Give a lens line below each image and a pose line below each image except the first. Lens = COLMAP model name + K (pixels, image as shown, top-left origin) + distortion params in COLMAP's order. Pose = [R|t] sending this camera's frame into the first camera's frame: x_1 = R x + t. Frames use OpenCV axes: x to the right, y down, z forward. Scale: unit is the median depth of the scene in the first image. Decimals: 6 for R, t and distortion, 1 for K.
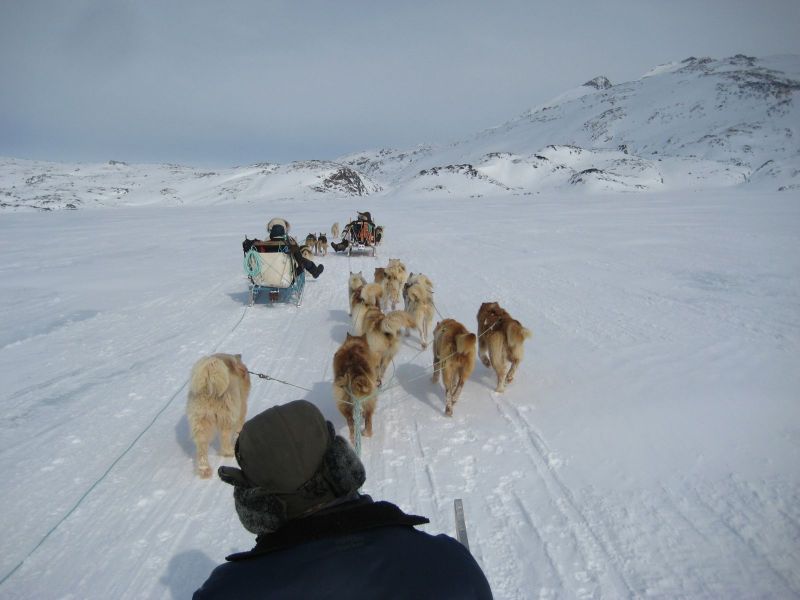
lens RADIAL K [[845.3, 0, 386.5], [0, 845.3, 299.4], [0, 0, 1]] dist [-0.161729, 0.231795]
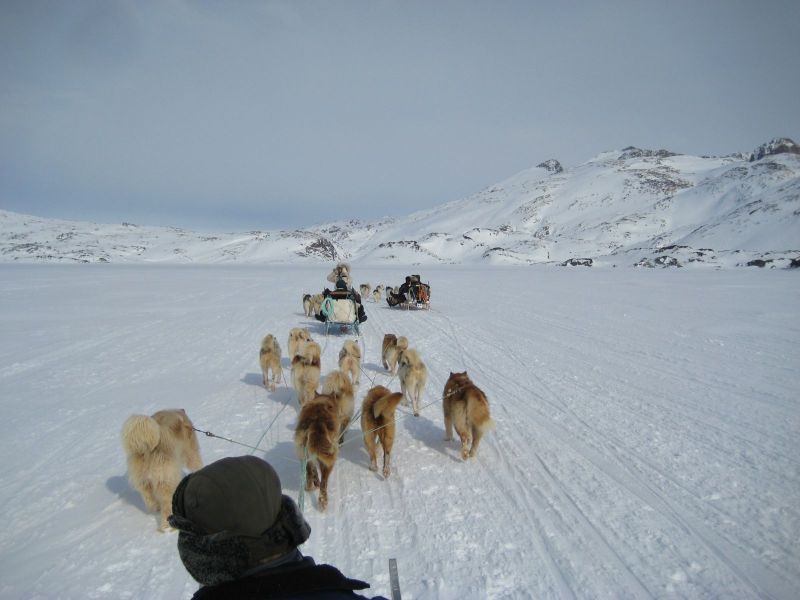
lens RADIAL K [[845.3, 0, 386.5], [0, 845.3, 299.4], [0, 0, 1]] dist [-0.161729, 0.231795]
pose [[0.998621, 0.033981, 0.040011, -0.000366], [-0.030805, 0.996518, -0.077476, 0.030592], [-0.042504, 0.076136, 0.996191, -0.258163]]
